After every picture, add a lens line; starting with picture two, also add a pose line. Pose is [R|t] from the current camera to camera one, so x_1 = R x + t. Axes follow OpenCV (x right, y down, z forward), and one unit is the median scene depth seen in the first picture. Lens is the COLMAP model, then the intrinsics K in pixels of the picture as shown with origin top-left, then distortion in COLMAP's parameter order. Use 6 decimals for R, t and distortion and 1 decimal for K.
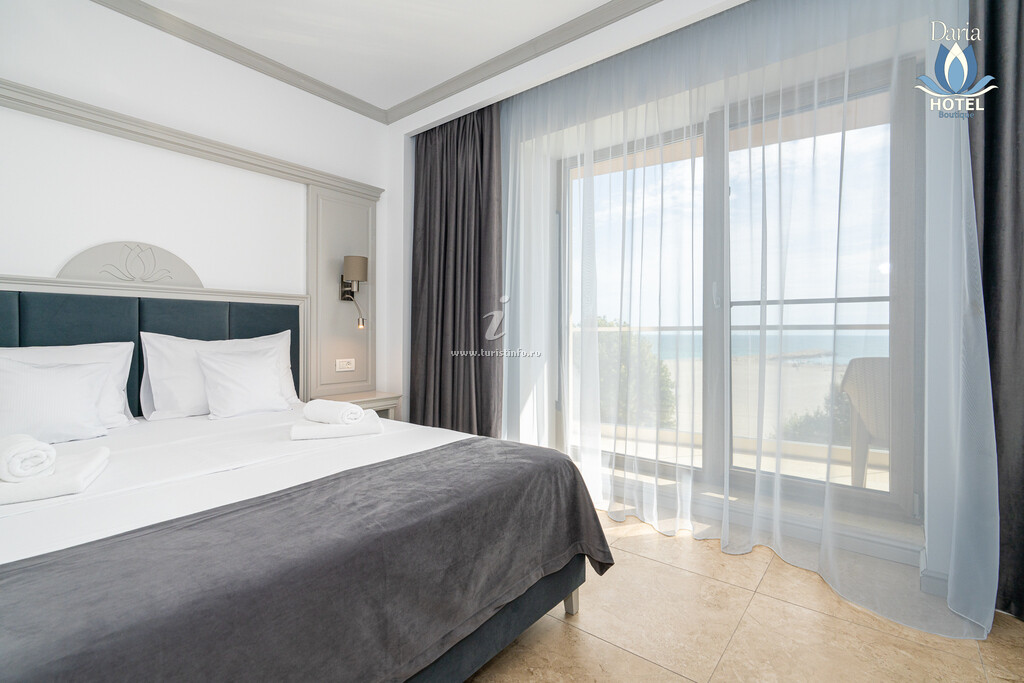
lens RADIAL K [[466.4, 0, 515.5], [0, 466.4, 332.1], [0, 0, 1]] dist [-0.003744, 0.000554]
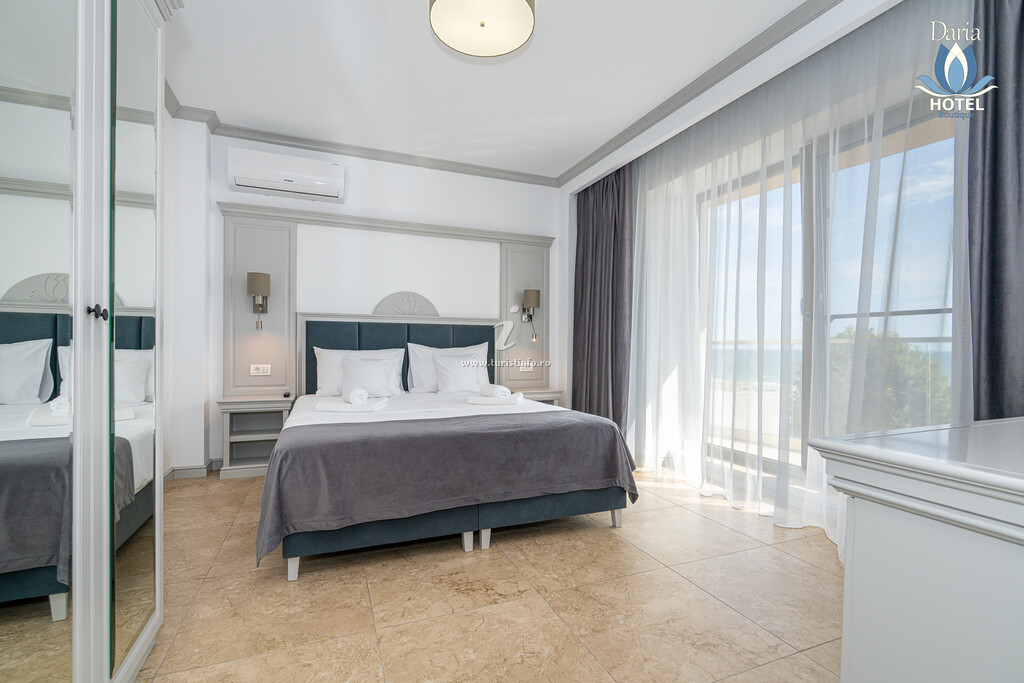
lens RADIAL K [[466.4, 0, 511.2], [0, 466.4, 350.1], [0, 0, 1]] dist [-0.003744, 0.000554]
pose [[0.872330, 0.007242, -0.488864, 0.349469], [-0.003801, 0.999961, 0.008031, 0.009817], [0.488903, -0.005147, 0.872323, -0.306051]]
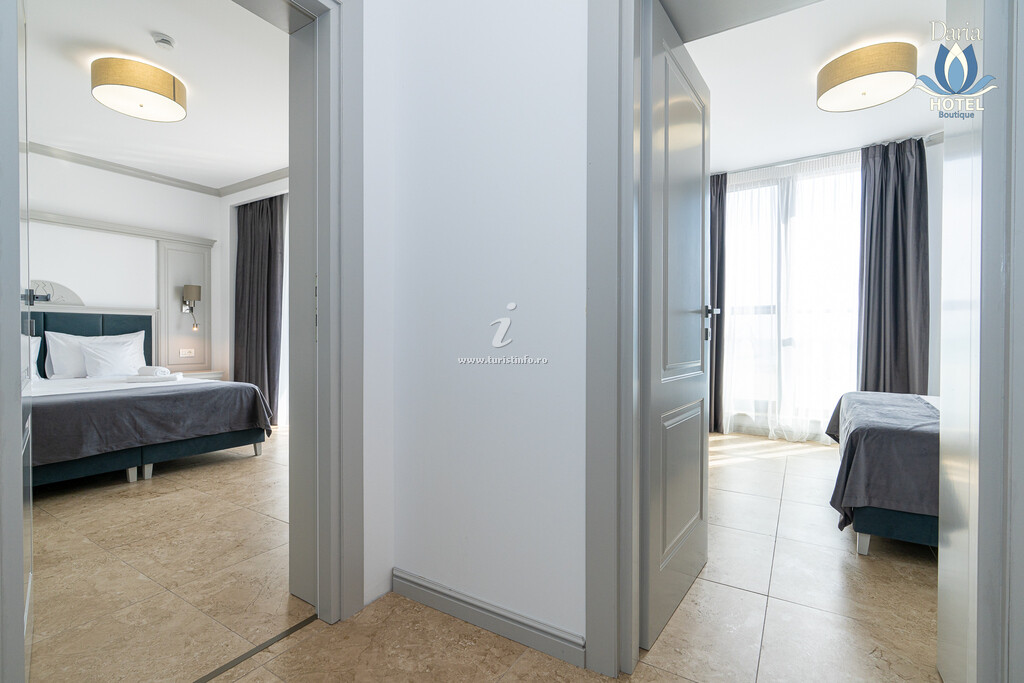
lens RADIAL K [[466.4, 0, 511.4], [0, 466.4, 341.3], [0, 0, 1]] dist [-0.003744, 0.000554]
pose [[0.993116, 0.001072, 0.117126, 0.674782], [-0.002649, 0.999908, 0.013310, 0.008513], [-0.117101, -0.013529, 0.993028, -0.868796]]
